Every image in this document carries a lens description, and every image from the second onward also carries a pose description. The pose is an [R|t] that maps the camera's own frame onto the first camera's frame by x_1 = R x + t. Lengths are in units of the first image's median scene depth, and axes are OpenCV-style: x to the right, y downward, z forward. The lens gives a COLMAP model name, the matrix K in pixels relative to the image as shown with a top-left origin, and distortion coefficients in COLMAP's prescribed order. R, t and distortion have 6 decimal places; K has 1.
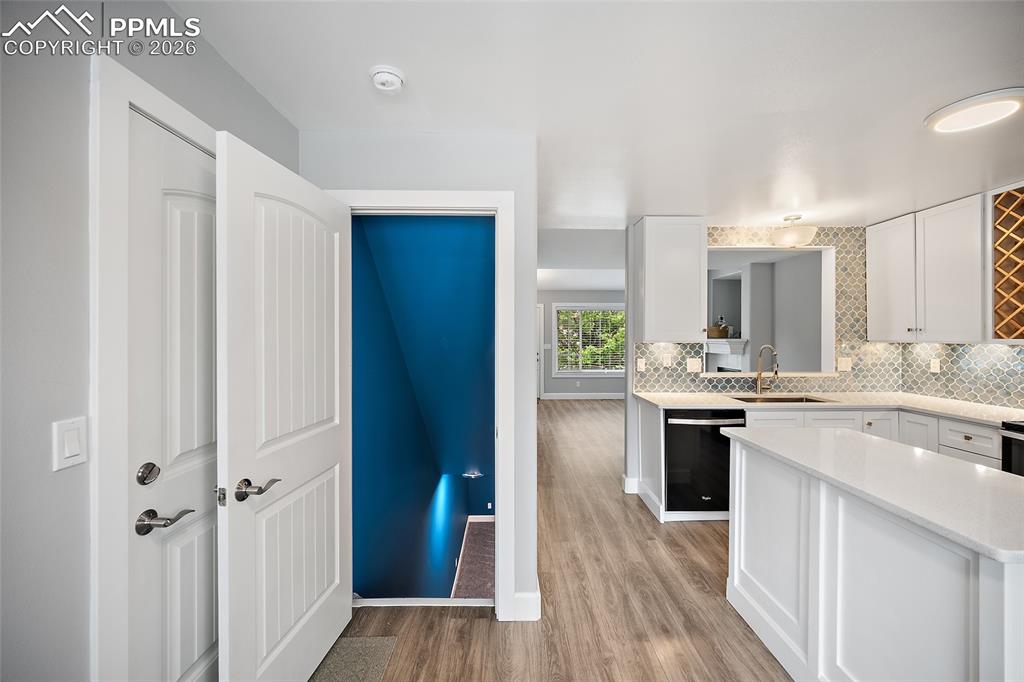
lens RADIAL K [[402.0, 0, 518.5], [0, 402.0, 335.3], [0, 0, 1]] dist [-0.002156, -0.000219]
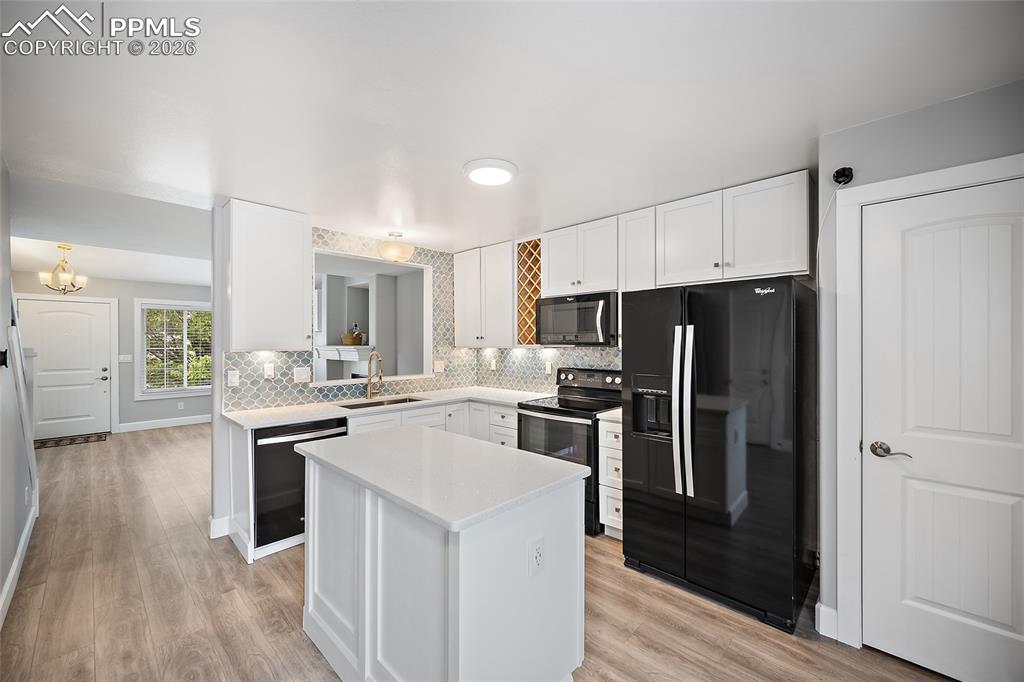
lens RADIAL K [[402.0, 0, 514.2], [0, 402.0, 343.3], [0, 0, 1]] dist [-0.002156, -0.000219]
pose [[0.700766, -0.003665, 0.713381, 0.128825], [0.001775, 0.999993, 0.003394, -0.000270], [-0.713389, -0.001112, 0.700768, 0.007644]]
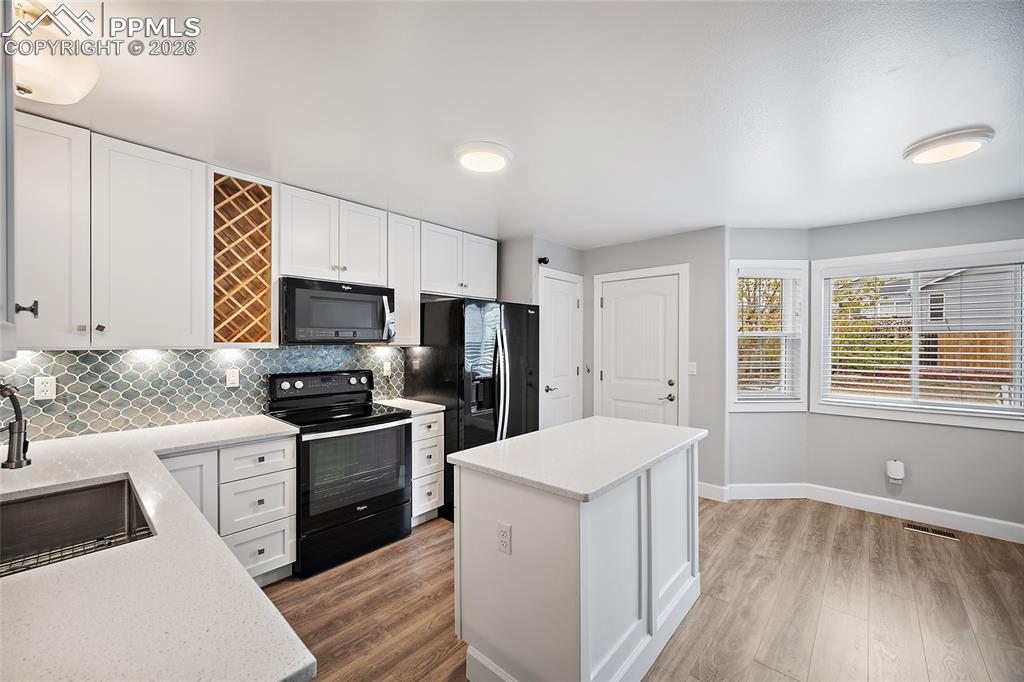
lens RADIAL K [[402.0, 0, 520.2], [0, 402.0, 342.4], [0, 0, 1]] dist [-0.002156, -0.000219]
pose [[-0.735678, -0.005371, 0.677310, 0.108224], [-0.004076, 0.999986, 0.003503, 0.002292], [-0.677319, -0.000184, -0.735689, 0.956811]]
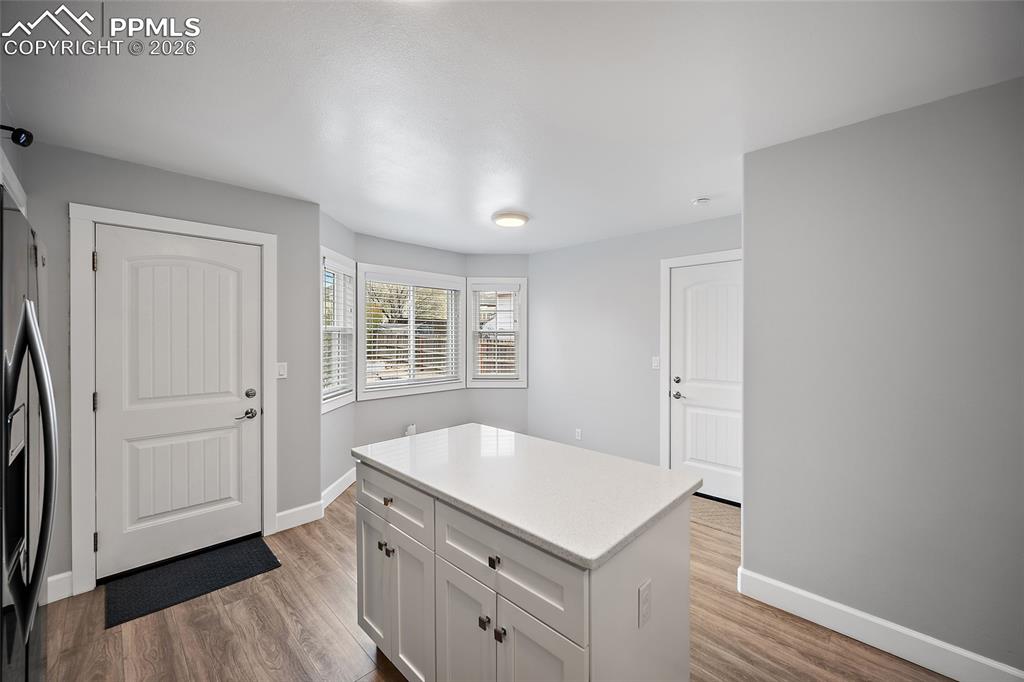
lens RADIAL K [[402.0, 0, 504.1], [0, 402.0, 341.4], [0, 0, 1]] dist [-0.002156, -0.000219]
pose [[-0.728235, 0.003235, -0.685320, 0.741981], [-0.002868, 0.999966, 0.007769, 0.004422], [0.685321, 0.007623, -0.728201, 0.790540]]
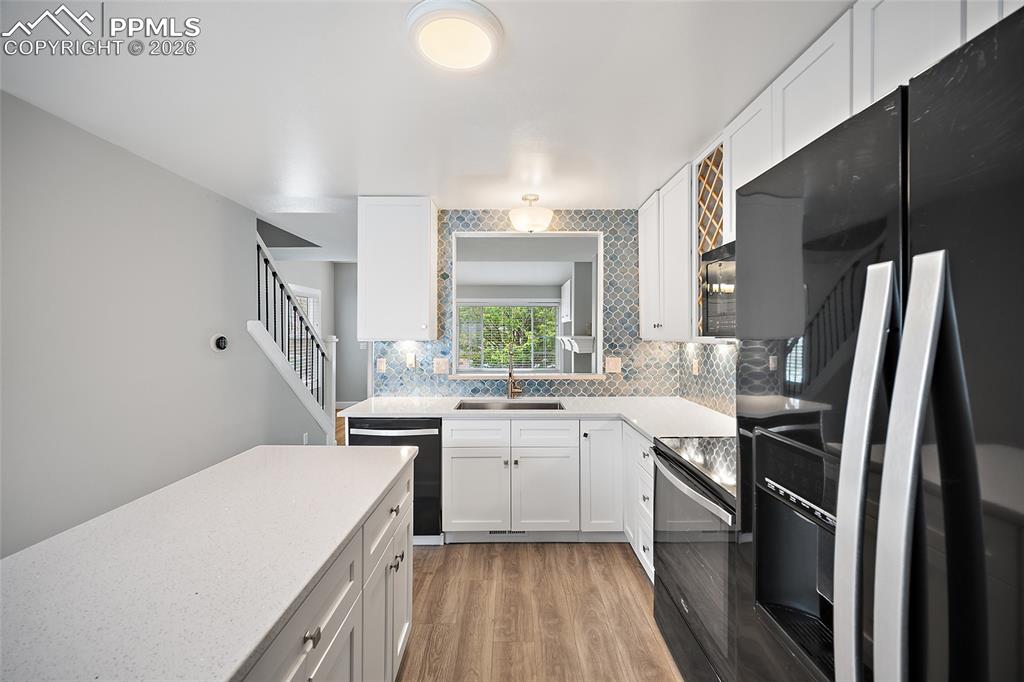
lens RADIAL K [[402.0, 0, 514.3], [0, 402.0, 334.1], [0, 0, 1]] dist [-0.002156, -0.000219]
pose [[0.999894, -0.000325, -0.014563, 0.656494], [0.000377, 0.999993, 0.003611, 0.000602], [0.014562, -0.003616, 0.999887, 0.121966]]
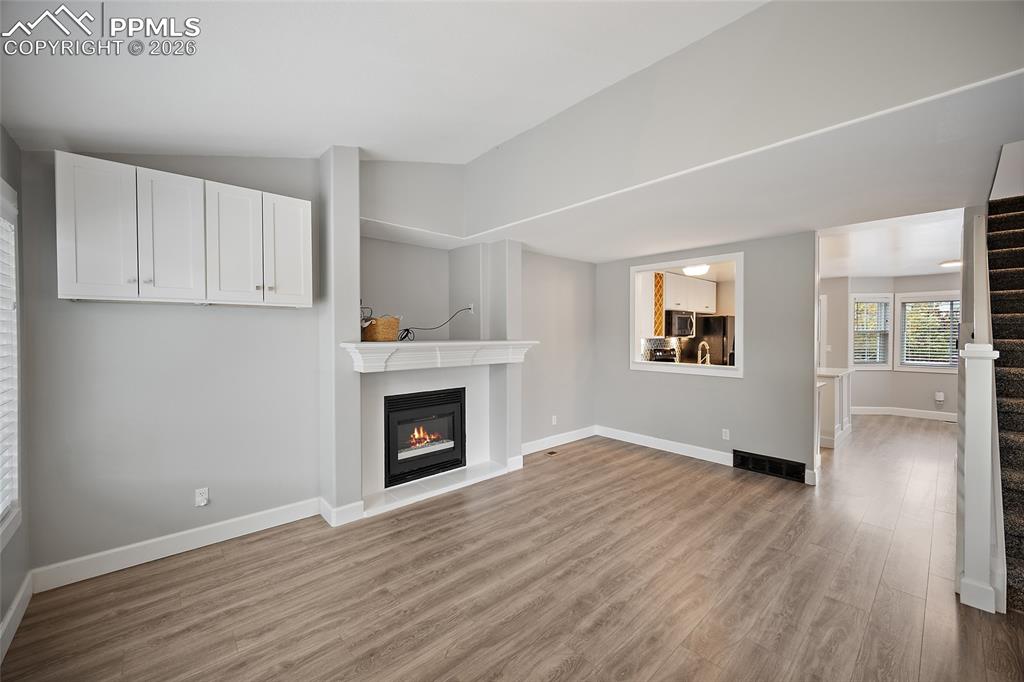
lens RADIAL K [[402.0, 0, 513.5], [0, 402.0, 342.5], [0, 0, 1]] dist [-0.002156, -0.000219]
pose [[-0.657004, -0.016663, 0.753703, -0.006080], [0.000585, 0.999744, 0.022613, -0.005242], [-0.753887, 0.015298, -0.656826, 2.475488]]
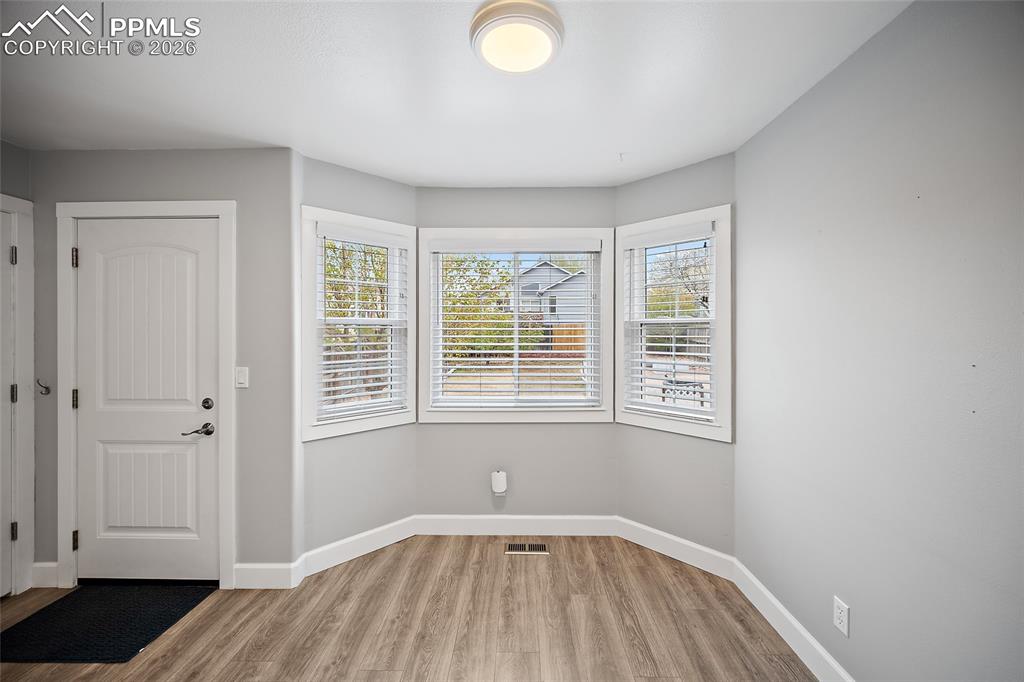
lens RADIAL K [[402.0, 0, 515.7], [0, 402.0, 332.6], [0, 0, 1]] dist [-0.002156, -0.000219]
pose [[-0.999362, -0.002827, 0.035596, 0.035558], [-0.002712, 0.999991, 0.003285, -0.001336], [-0.035605, 0.003186, -0.999361, 0.476610]]
